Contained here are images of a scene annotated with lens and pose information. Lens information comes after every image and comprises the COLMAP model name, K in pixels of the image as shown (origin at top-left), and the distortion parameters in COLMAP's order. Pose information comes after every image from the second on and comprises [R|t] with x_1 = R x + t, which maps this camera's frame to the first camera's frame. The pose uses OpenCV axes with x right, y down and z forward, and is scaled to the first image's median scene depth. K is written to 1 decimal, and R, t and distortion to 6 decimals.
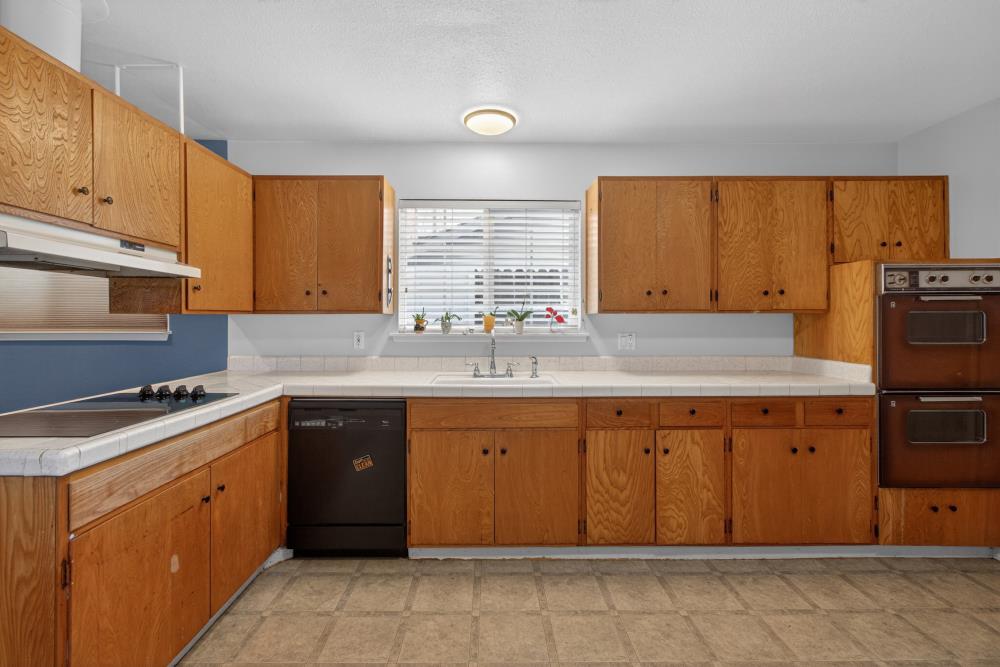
lens RADIAL K [[458.2, 0, 490.8], [0, 458.2, 320.6], [0, 0, 1]] dist [0.000771, 0.004699]
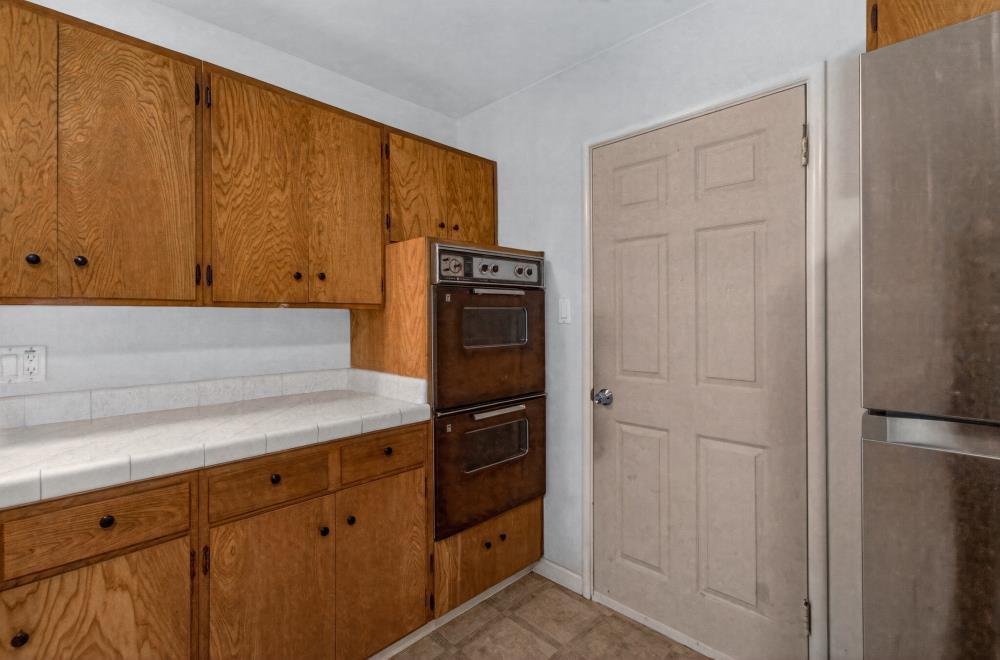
lens RADIAL K [[456.5, 0, 494.1], [0, 456.5, 317.4], [0, 0, 1]] dist [0.000722, 0.000551]
pose [[0.709712, -0.001845, 0.704490, 0.377028], [0.005174, 0.999983, -0.002593, 0.000018], [-0.704473, 0.005485, 0.709709, 0.390082]]
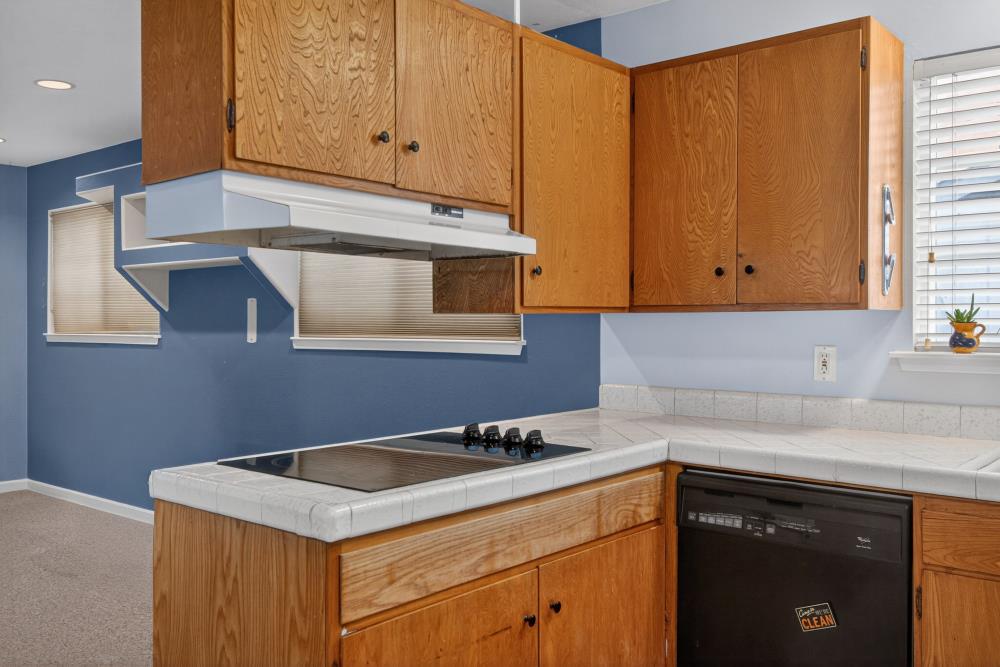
lens RADIAL K [[880.2, 0, 496.4], [0, 880.2, 321.3], [0, 0, 1]] dist [0.052397, -0.056167]
pose [[0.762642, -0.000868, -0.646821, 0.069480], [-0.000851, 0.999997, -0.002346, -0.000452], [0.646821, 0.002340, 0.762638, 0.059274]]
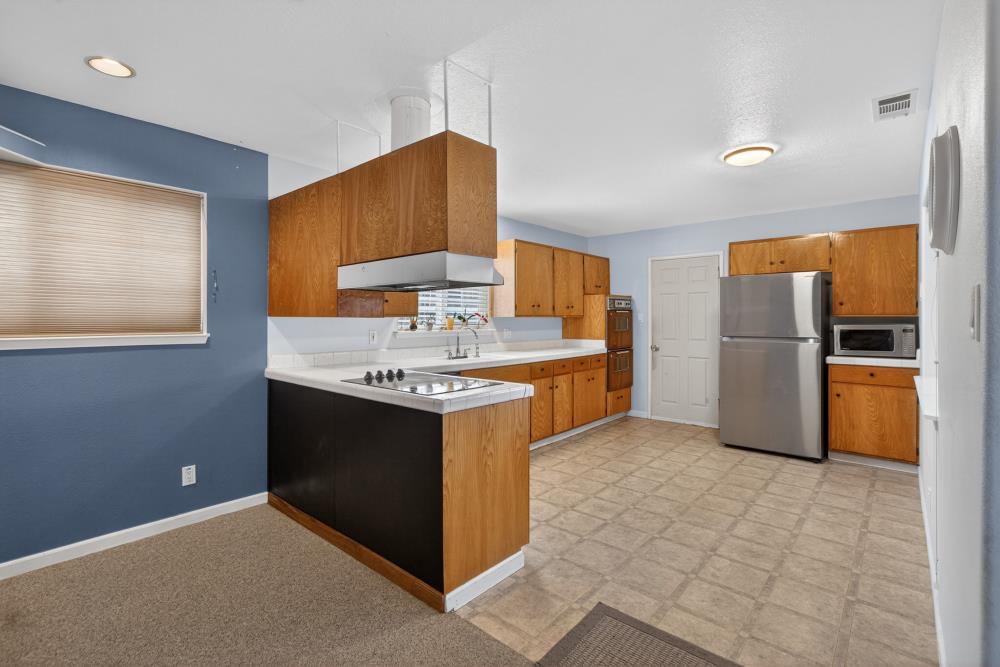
lens RADIAL K [[467.7, 0, 503.1], [0, 467.7, 317.9], [0, 0, 1]] dist [0.002868, 0.001592]
pose [[0.651557, 0.001870, 0.758598, -1.254149], [0.001910, 0.999990, -0.004106, -0.005810], [-0.758598, 0.004125, 0.651546, -0.141770]]
